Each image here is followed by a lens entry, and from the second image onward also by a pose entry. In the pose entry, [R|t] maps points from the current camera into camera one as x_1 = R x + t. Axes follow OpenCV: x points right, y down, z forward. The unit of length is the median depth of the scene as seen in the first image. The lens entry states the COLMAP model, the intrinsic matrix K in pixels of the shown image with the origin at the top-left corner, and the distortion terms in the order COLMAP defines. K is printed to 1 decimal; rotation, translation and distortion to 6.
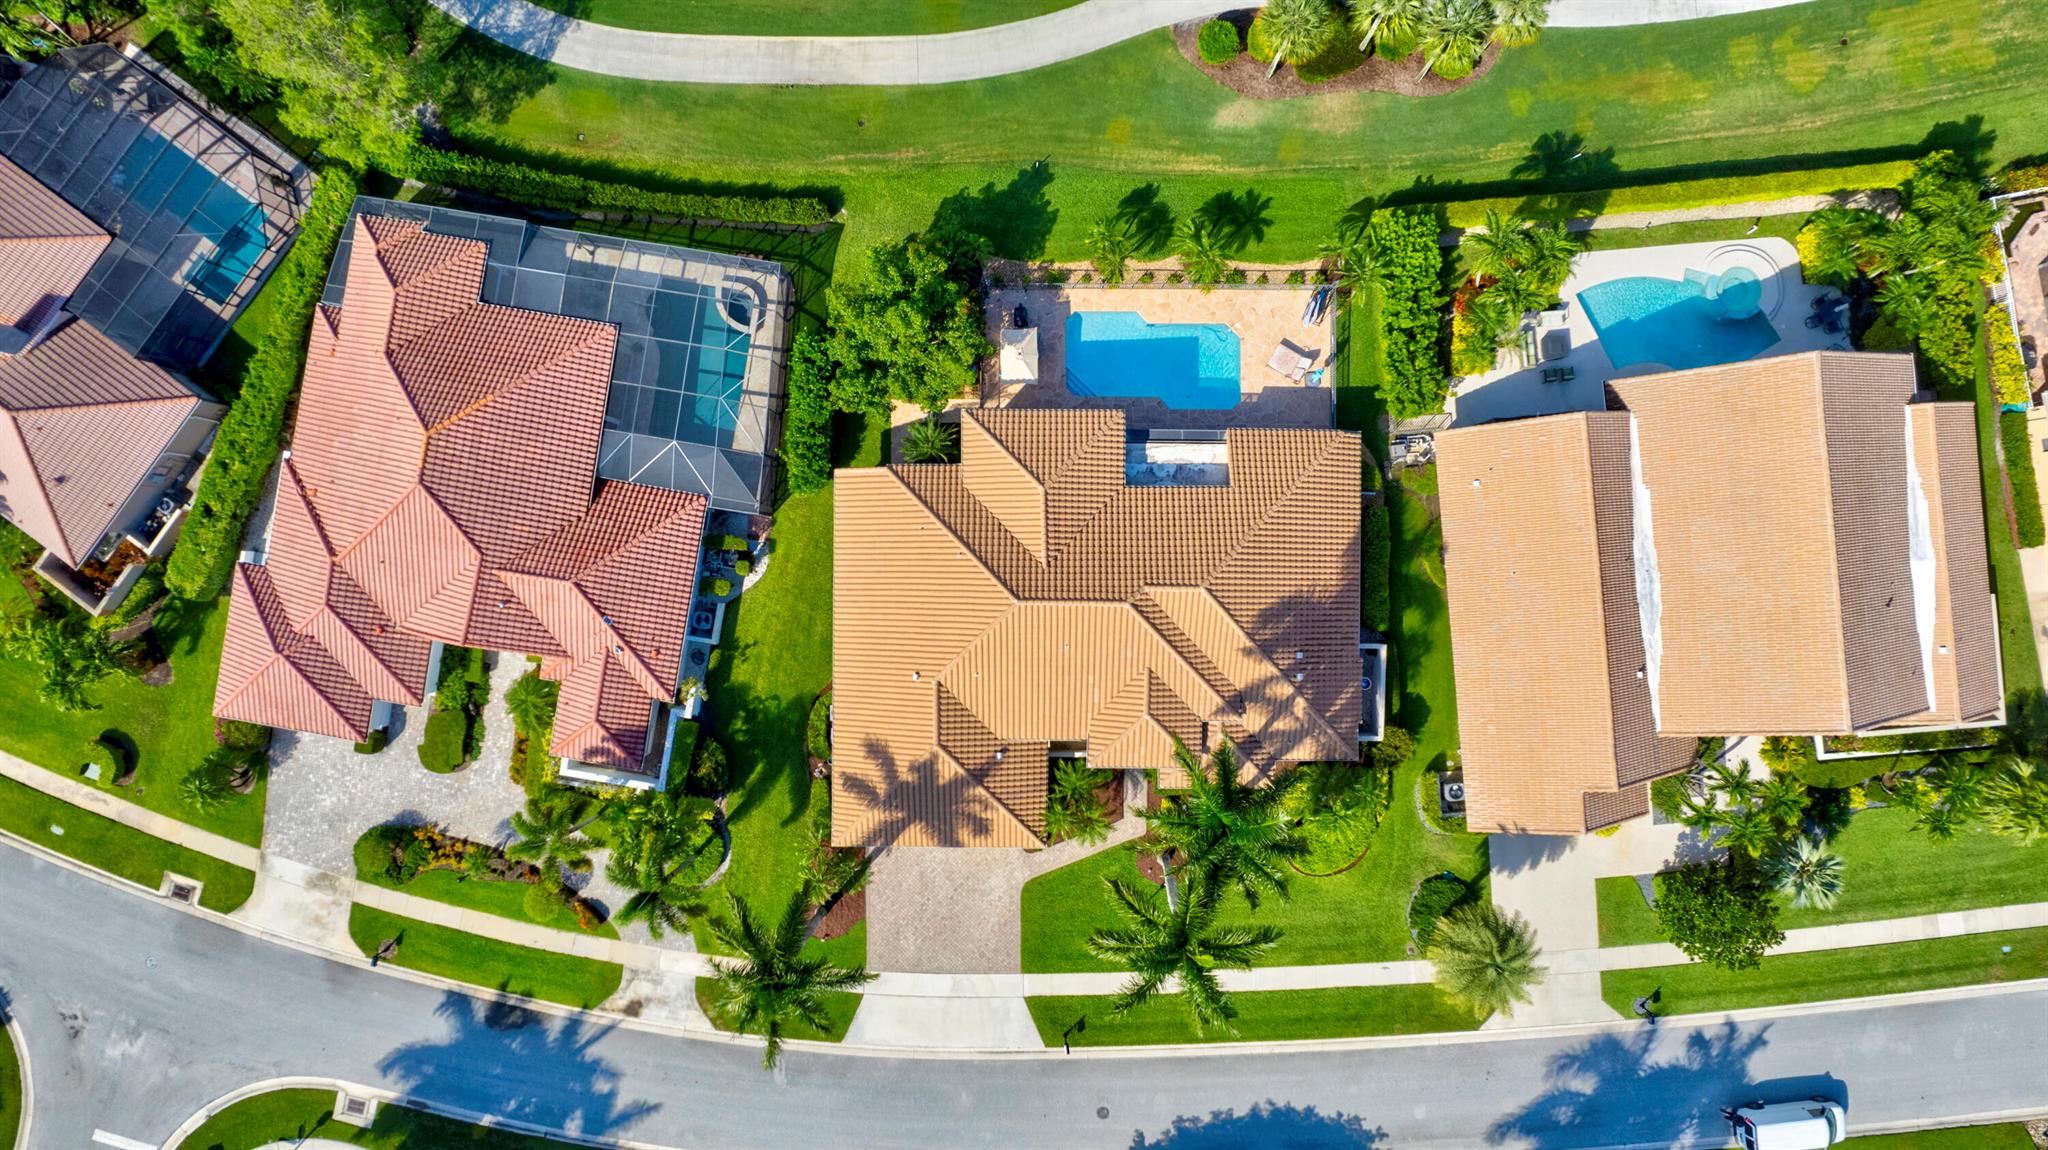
lens RADIAL K [[1285.8, 0, 1024.0], [0, 1285.8, 575.0], [0, 0, 1]] dist [-0.052423, -0.000302]
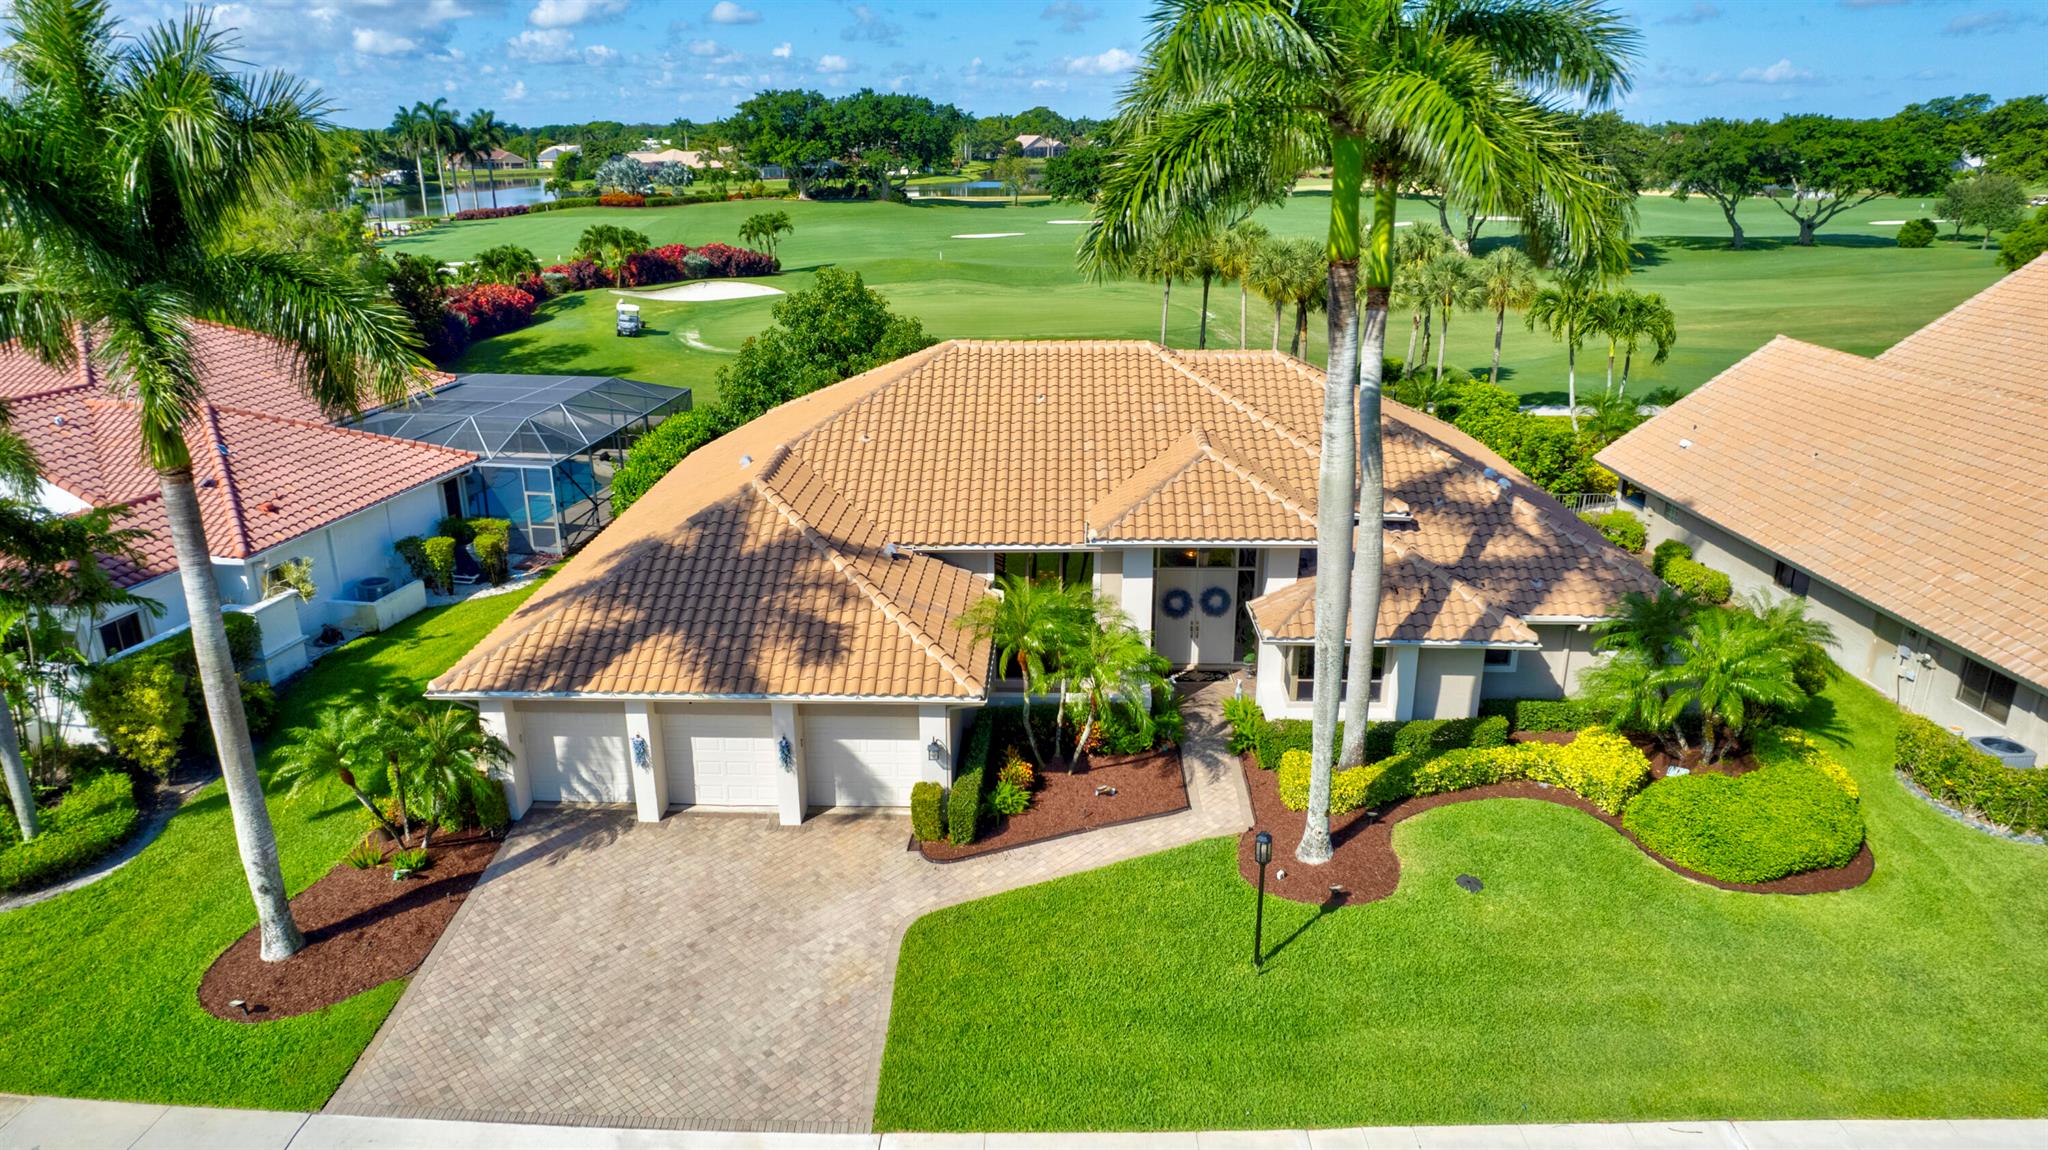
lens RADIAL K [[1285.8, 0, 1024.0], [0, 1285.8, 575.0], [0, 0, 1]] dist [-0.052423, -0.000302]
pose [[0.999704, 0.018131, -0.016202, 0.032247], [-0.021563, 0.353063, -0.935351, 0.523887], [-0.011238, 0.935424, 0.353350, 0.794820]]
